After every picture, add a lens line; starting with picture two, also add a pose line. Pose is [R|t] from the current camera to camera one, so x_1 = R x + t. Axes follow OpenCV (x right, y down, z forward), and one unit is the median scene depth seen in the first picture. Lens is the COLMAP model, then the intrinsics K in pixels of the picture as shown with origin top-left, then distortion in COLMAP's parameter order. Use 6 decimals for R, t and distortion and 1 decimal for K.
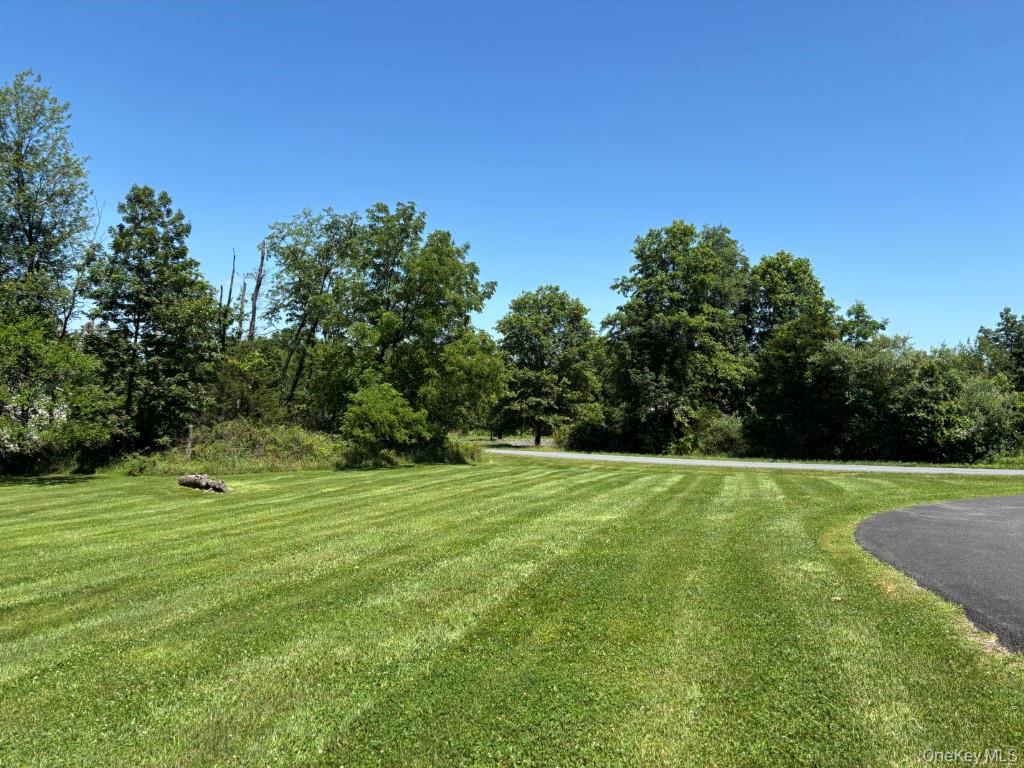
lens RADIAL K [[766.3, 0, 512.1], [0, 766.3, 401.7], [0, 0, 1]] dist [0.065433, -0.074169]
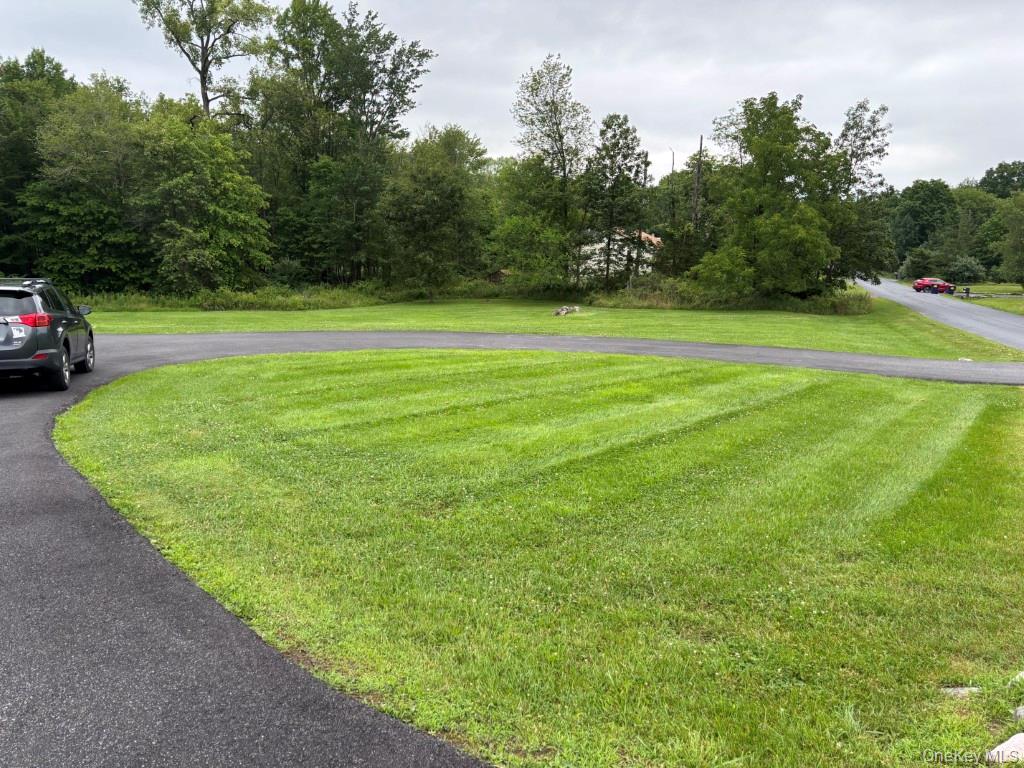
lens RADIAL K [[766.3, 0, 512.1], [0, 766.3, 401.7], [0, 0, 1]] dist [0.065433, -0.074169]
pose [[0.566821, 0.160175, -0.808120, 0.817655], [-0.002459, 0.981242, 0.192764, -0.021159], [0.823837, -0.107275, 0.556583, -0.060239]]
